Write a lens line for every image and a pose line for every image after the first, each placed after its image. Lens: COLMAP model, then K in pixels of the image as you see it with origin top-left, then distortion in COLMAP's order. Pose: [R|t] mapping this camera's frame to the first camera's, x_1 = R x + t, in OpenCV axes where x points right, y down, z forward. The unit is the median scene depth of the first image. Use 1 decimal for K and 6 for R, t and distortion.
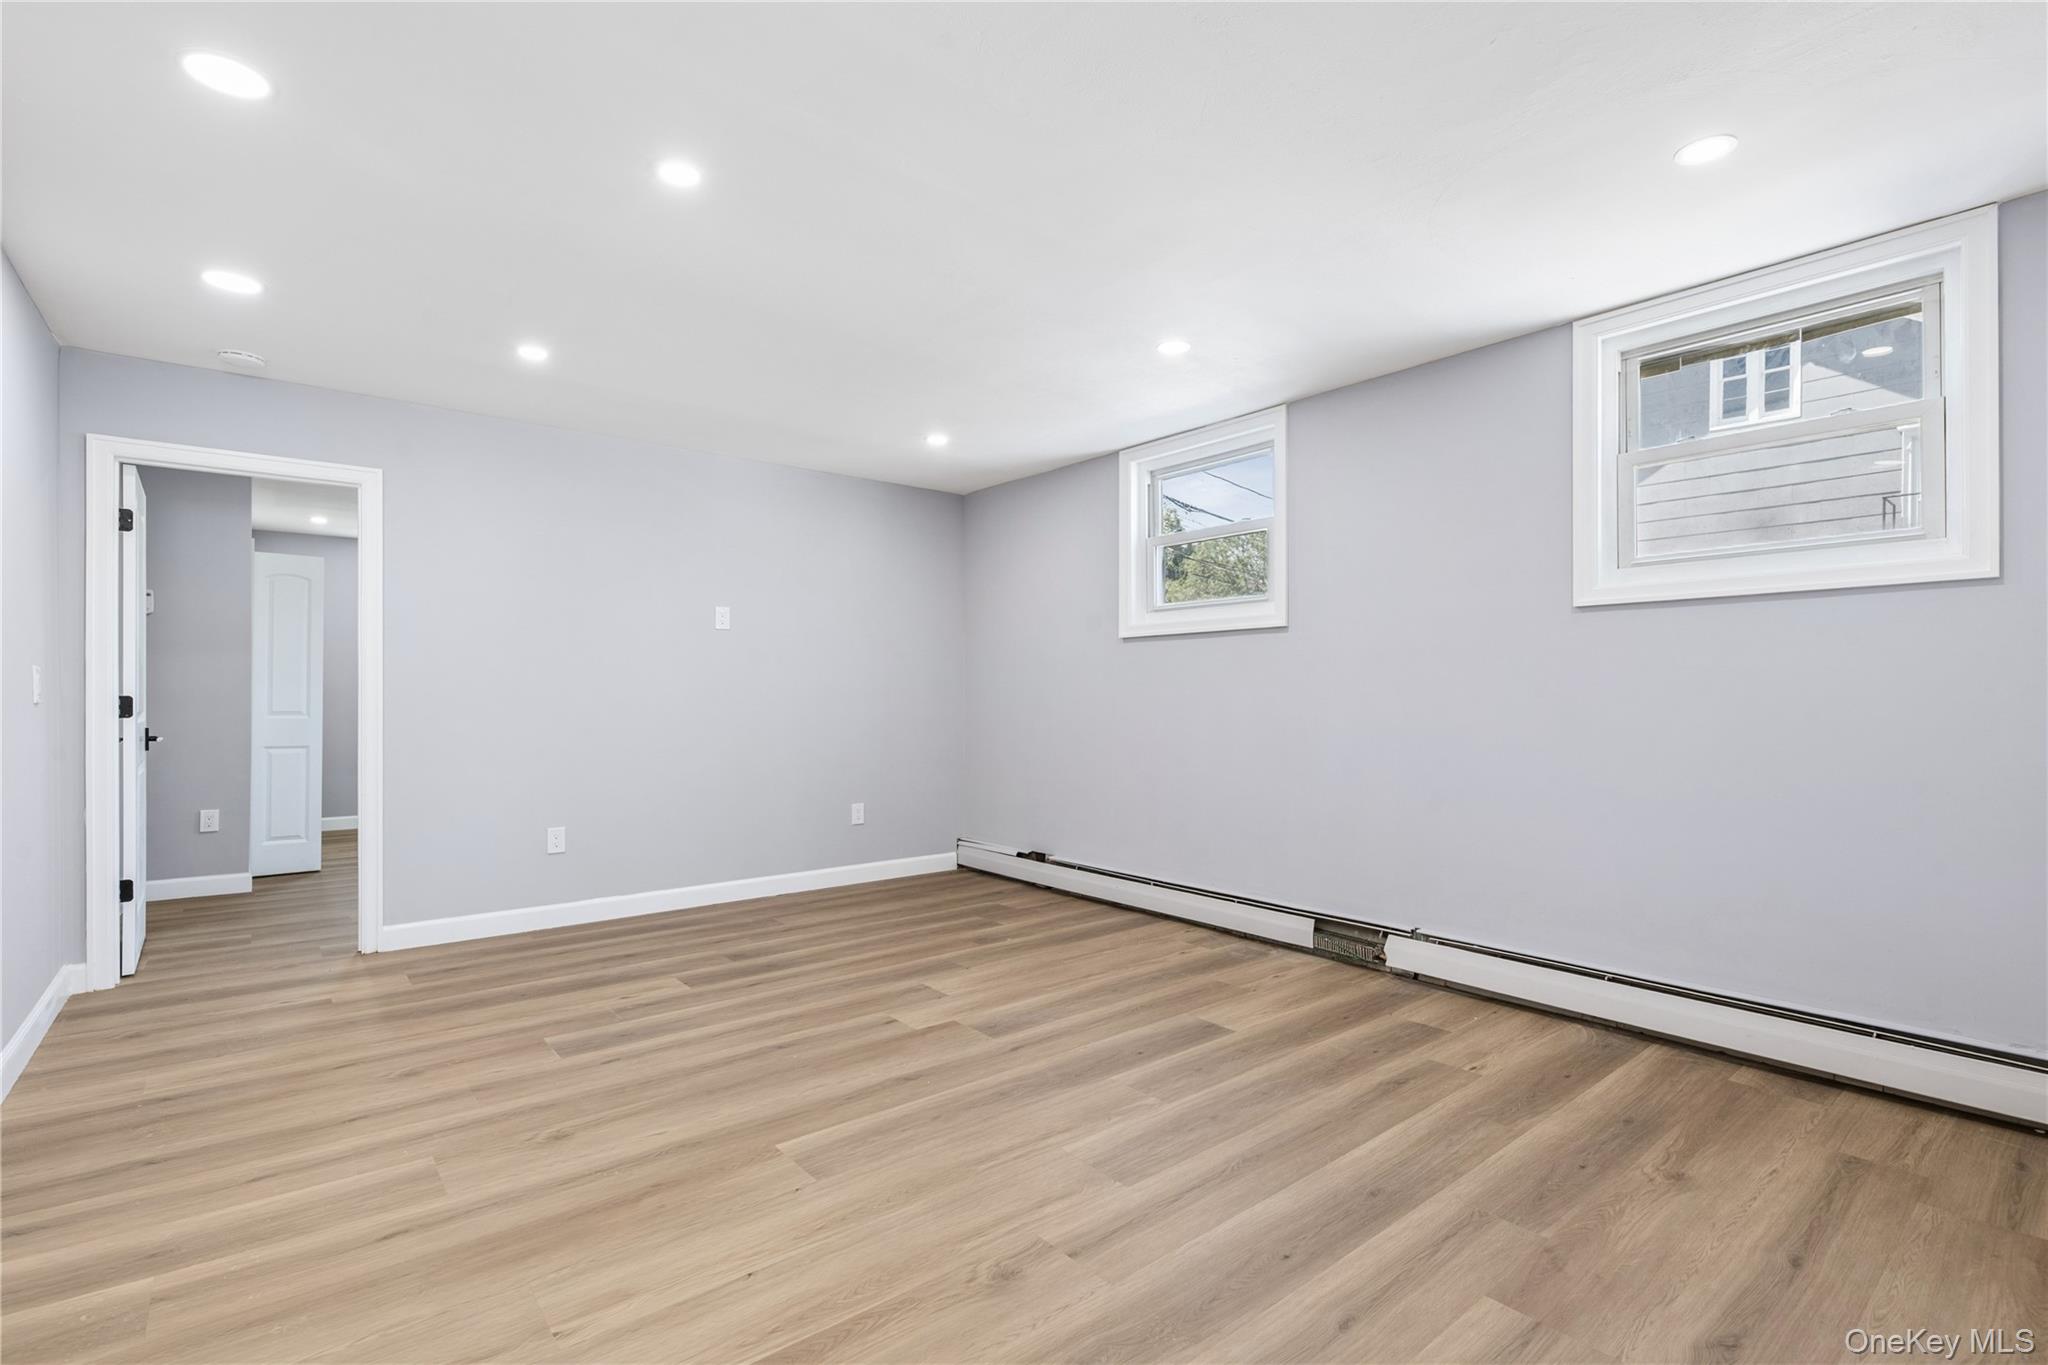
lens RADIAL K [[921.1, 0, 1021.2], [0, 921.1, 692.0], [0, 0, 1]] dist [0.001159, -0.001390]
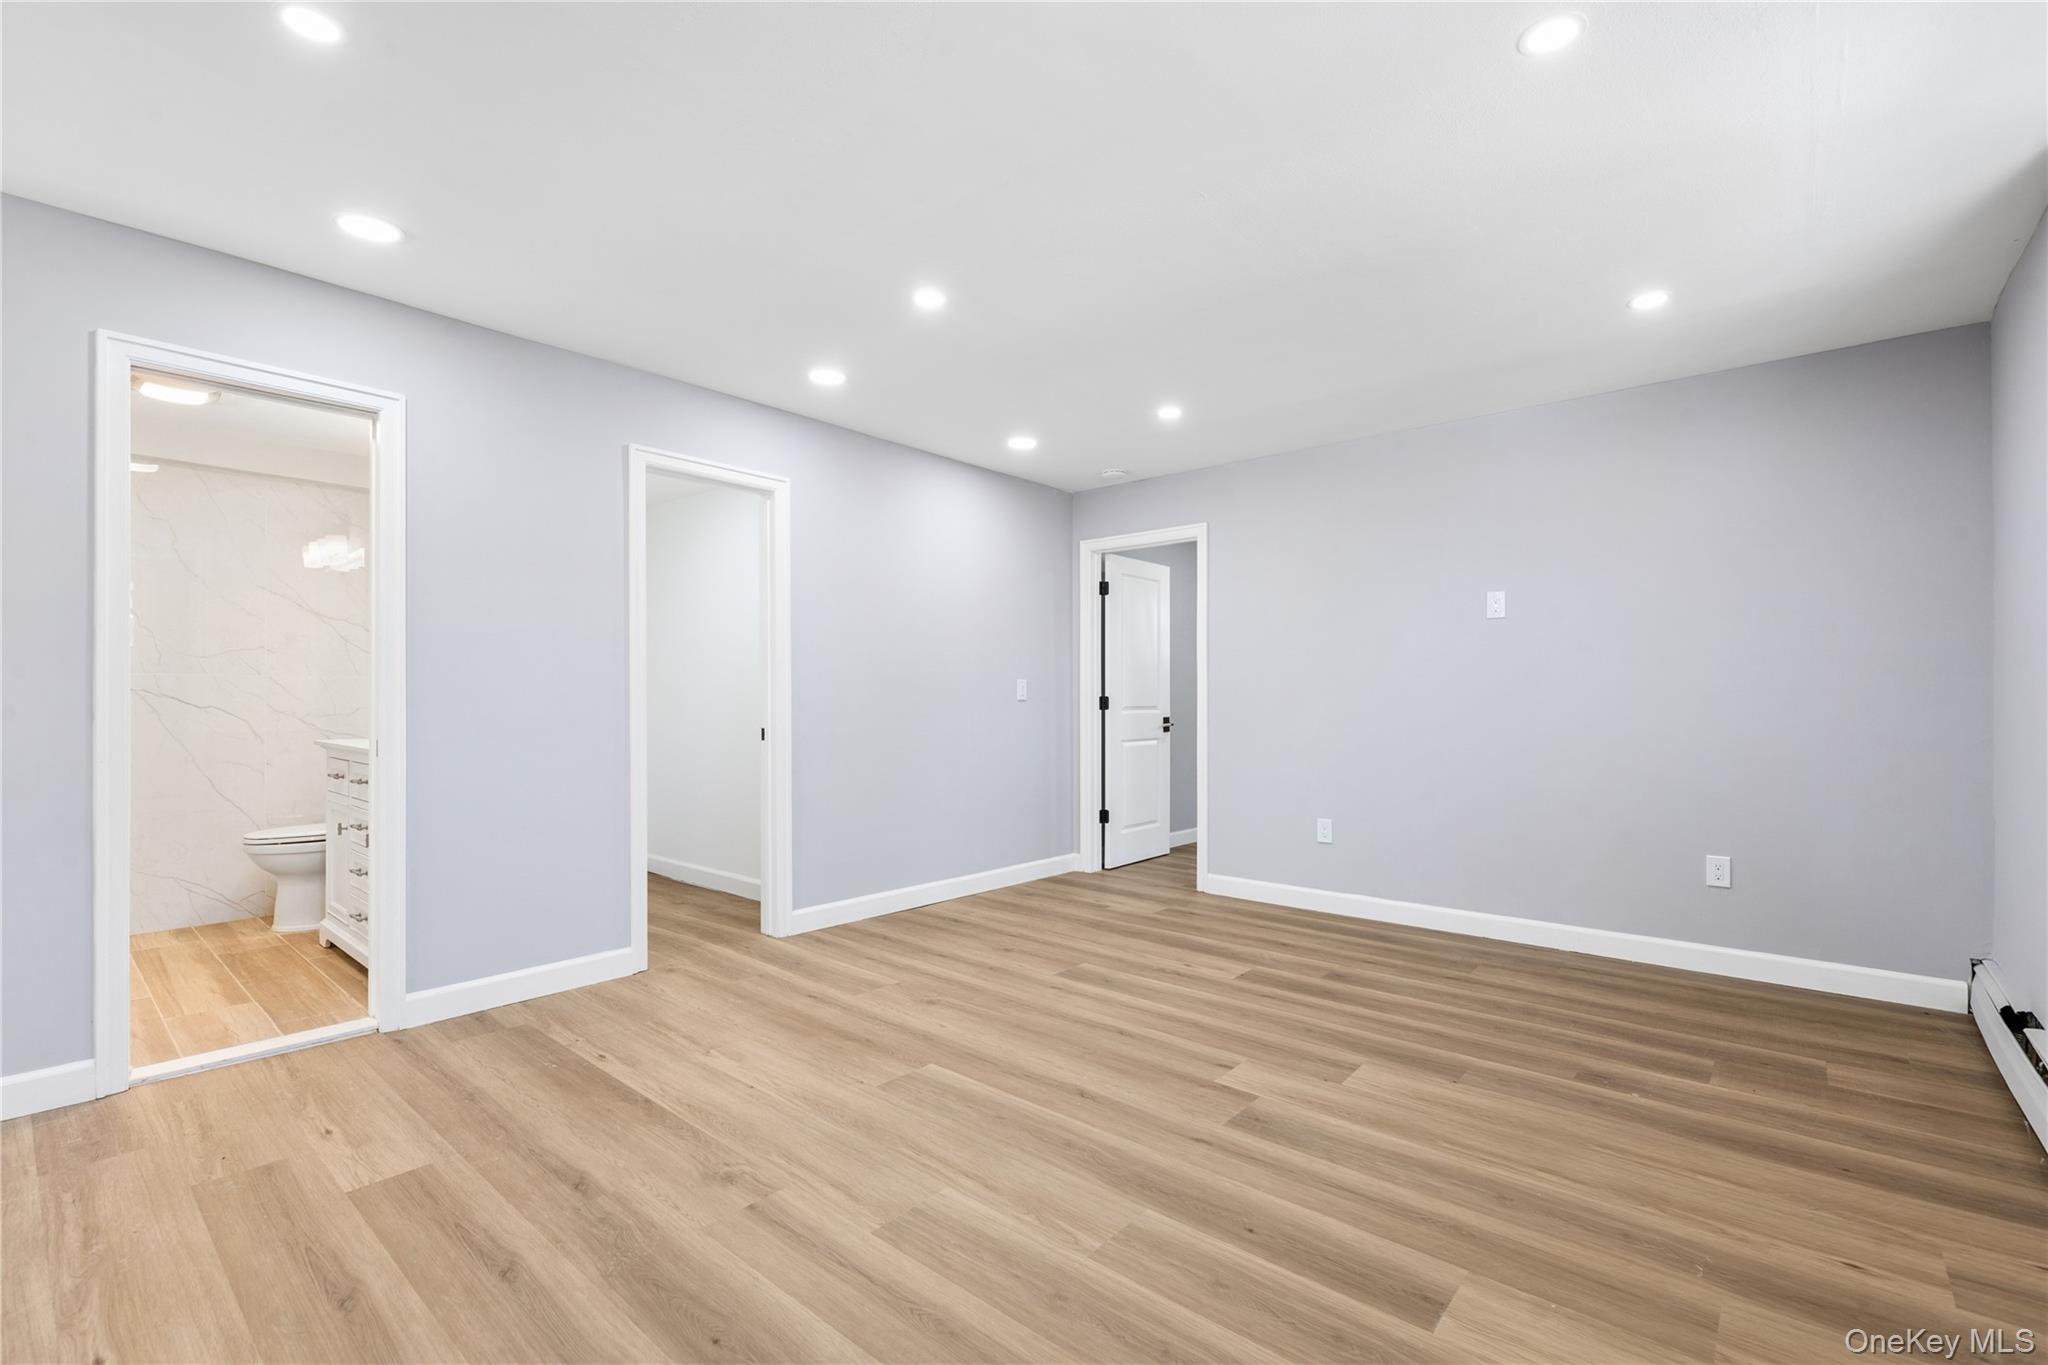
lens RADIAL K [[921.1, 0, 1021.2], [0, 921.1, 692.0], [0, 0, 1]] dist [0.001159, -0.001390]
pose [[0.165887, -0.007341, -0.986117, 0.667100], [0.002786, 0.999972, -0.006975, 0.007848], [0.986141, -0.001590, 0.165903, 0.640949]]
